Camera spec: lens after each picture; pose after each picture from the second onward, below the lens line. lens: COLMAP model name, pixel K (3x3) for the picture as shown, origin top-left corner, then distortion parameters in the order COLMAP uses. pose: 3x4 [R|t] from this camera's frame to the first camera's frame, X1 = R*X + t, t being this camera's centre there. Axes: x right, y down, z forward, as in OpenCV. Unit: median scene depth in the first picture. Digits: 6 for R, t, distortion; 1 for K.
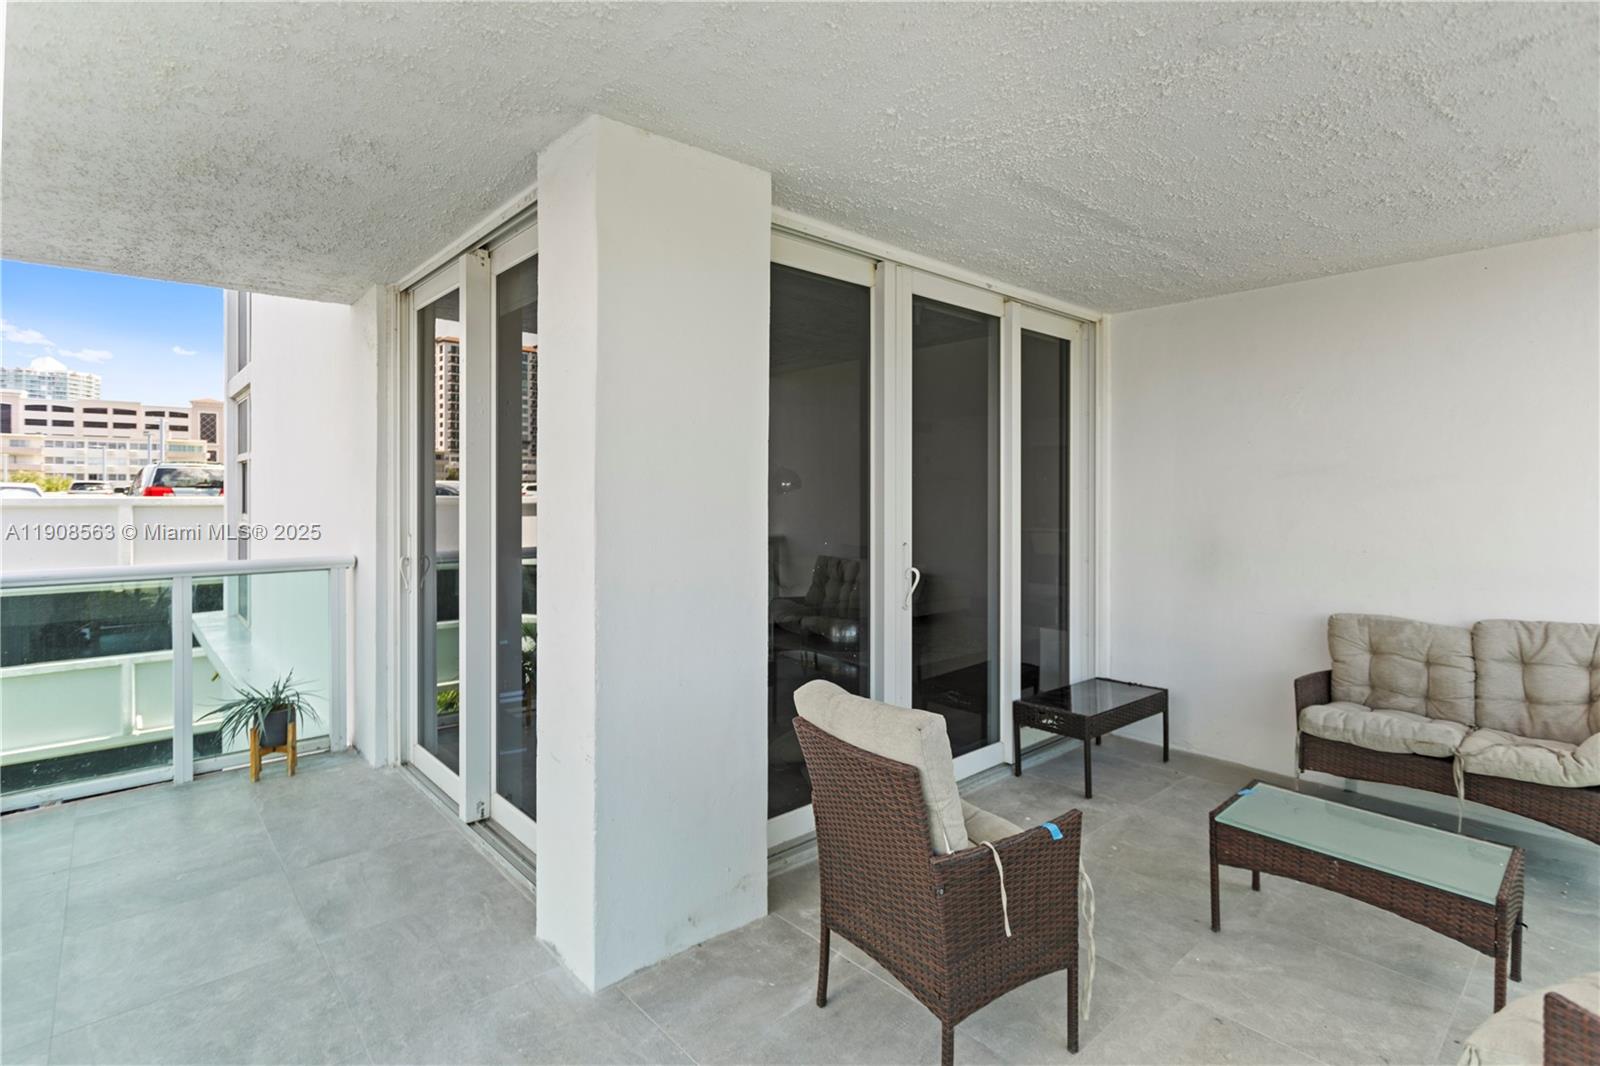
lens RADIAL K [[767.4, 0, 776.7], [0, 767.4, 493.1], [0, 0, 1]] dist [-0.003565, 0.002055]
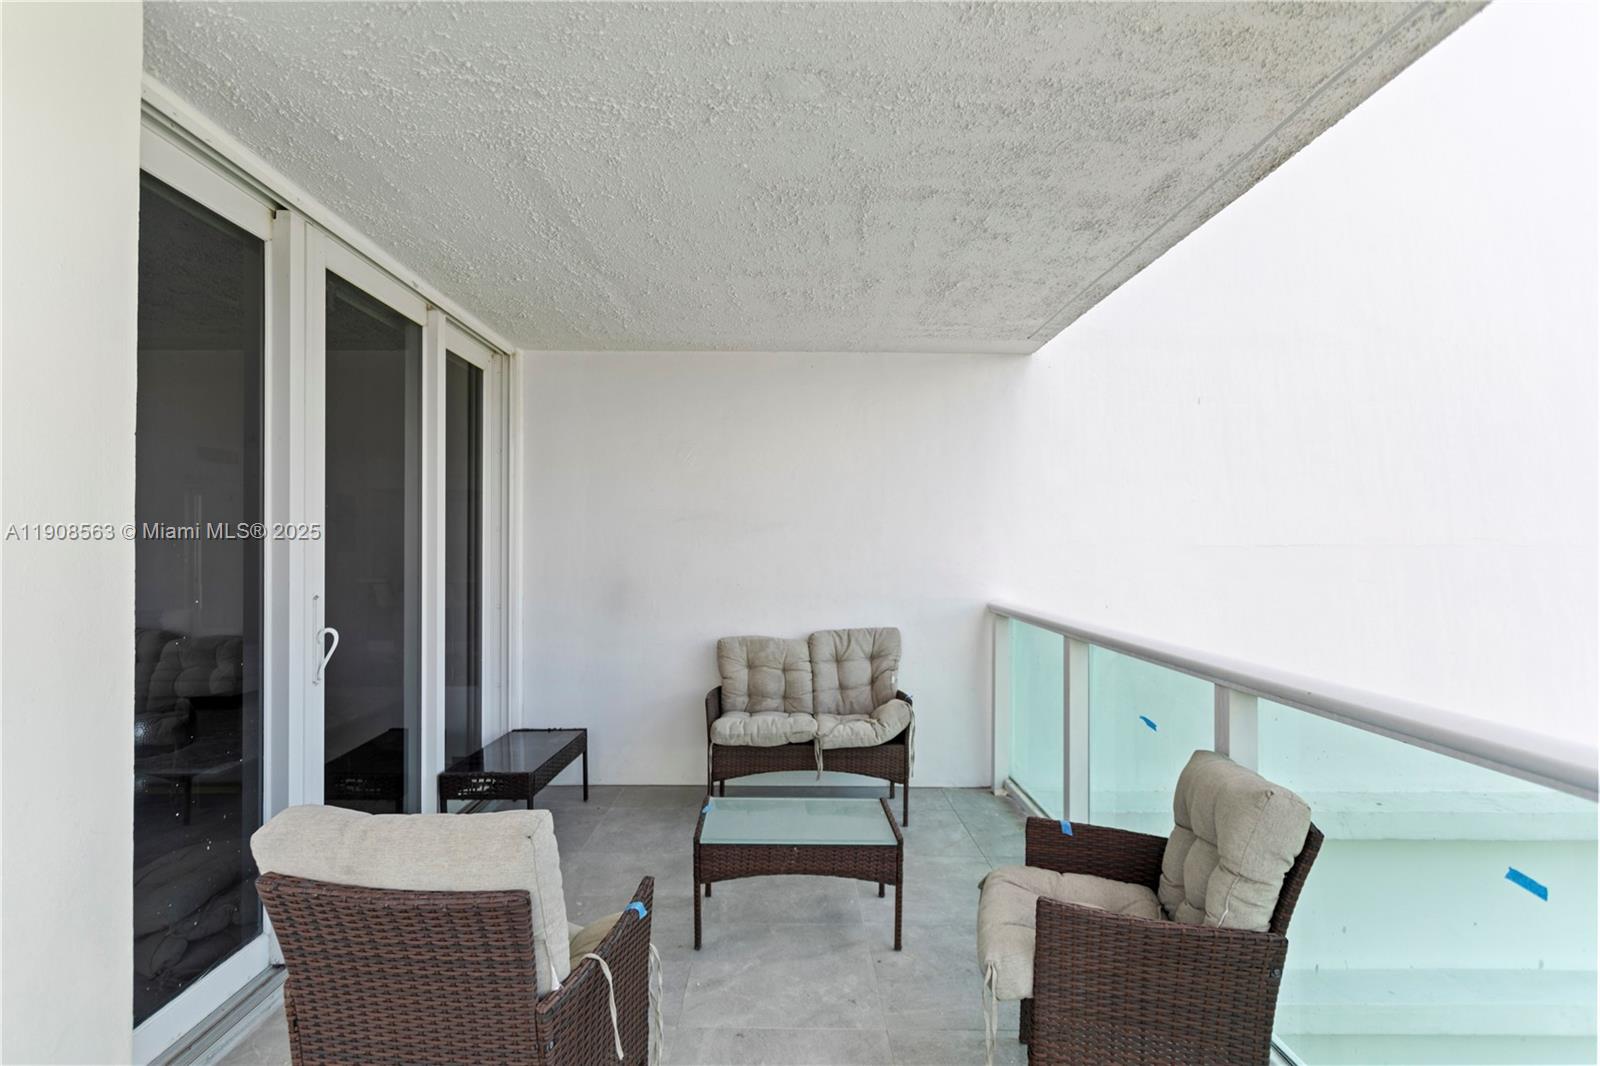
lens RADIAL K [[767.4, 0, 804.2], [0, 767.4, 541.4], [0, 0, 1]] dist [-0.003565, 0.002055]
pose [[0.651657, 0.003284, 0.758507, -0.094584], [-0.002255, 0.999995, -0.002392, 0.013027], [-0.758511, -0.000152, 0.651661, 0.155167]]
